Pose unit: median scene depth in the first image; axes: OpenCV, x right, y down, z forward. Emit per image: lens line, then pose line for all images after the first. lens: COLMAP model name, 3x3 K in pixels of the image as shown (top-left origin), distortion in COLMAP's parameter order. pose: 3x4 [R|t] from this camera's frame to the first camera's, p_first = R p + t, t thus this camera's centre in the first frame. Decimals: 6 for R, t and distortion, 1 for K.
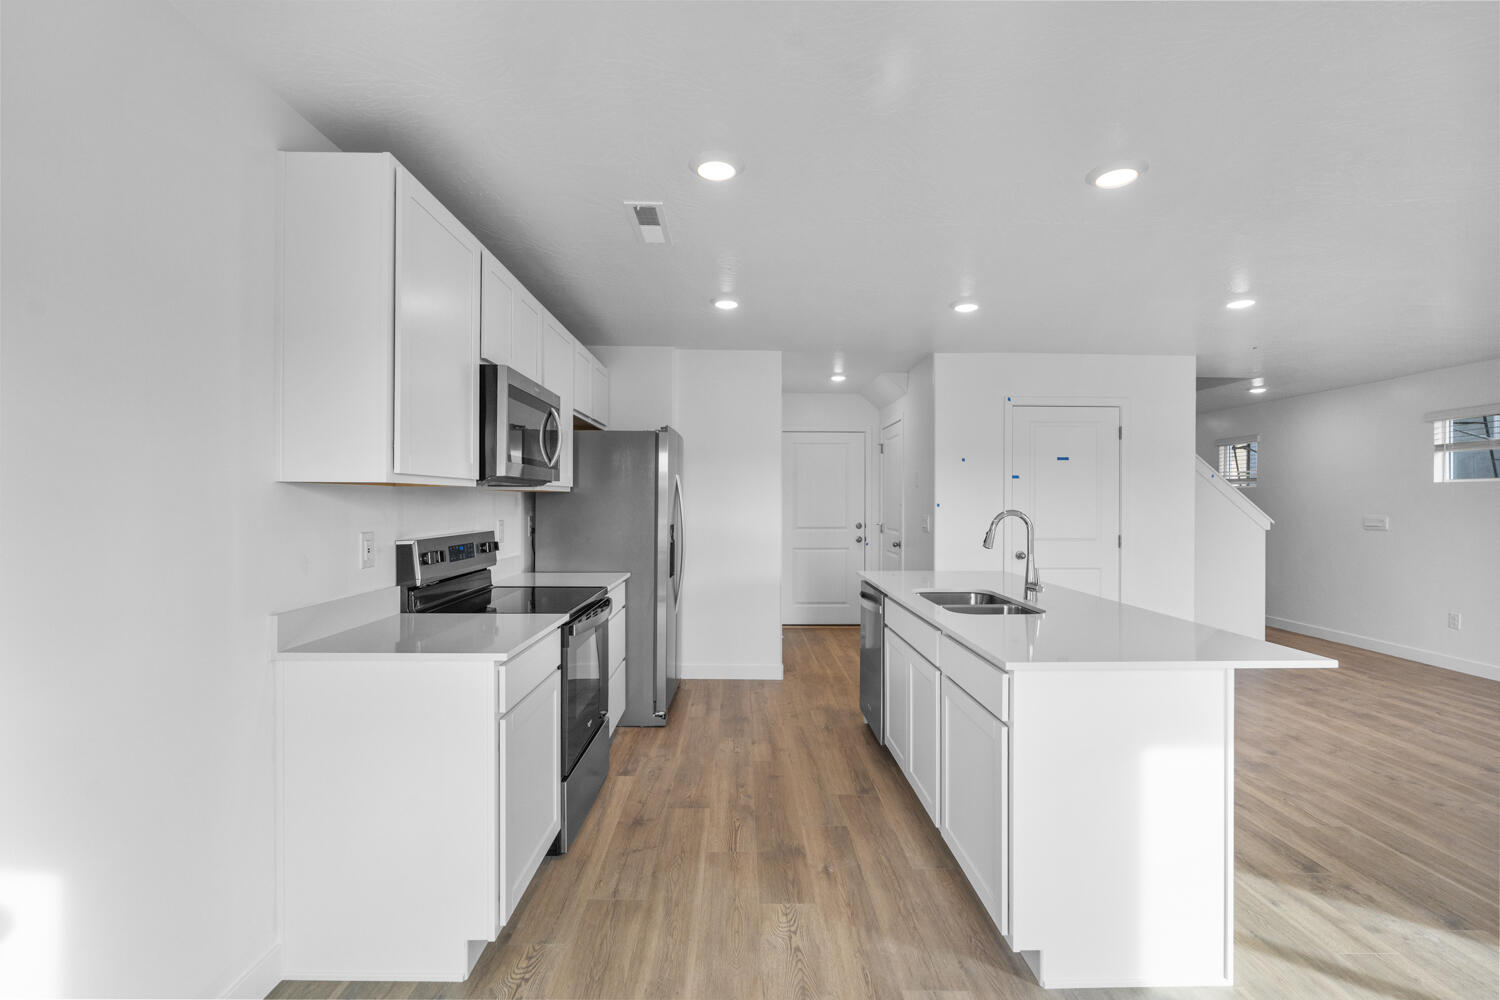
lens RADIAL K [[668.8, 0, 750.0], [0, 668.8, 500.0], [0, 0, 1]] dist [-0.002458, -0.000539]
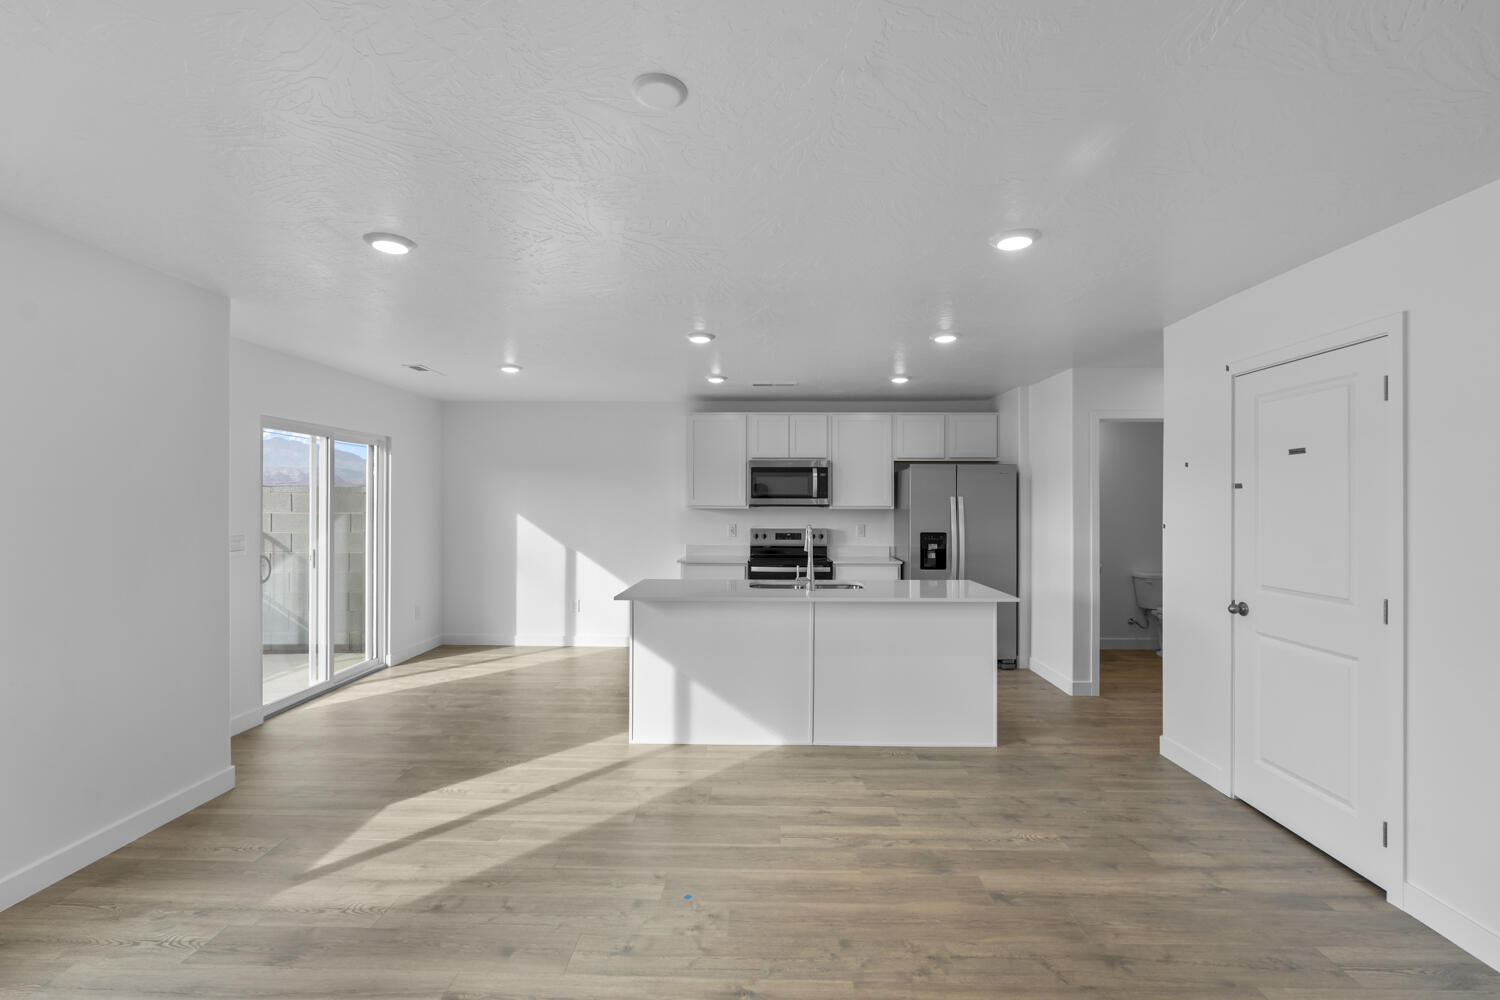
lens RADIAL K [[668.8, 0, 750.0], [0, 668.8, 500.0], [0, 0, 1]] dist [-0.002458, -0.000539]
pose [[-0.054783, -0.005318, -0.998484, 1.401984], [0.002615, 0.999982, -0.005469, -0.023592], [0.998495, -0.002911, -0.054768, 0.738073]]
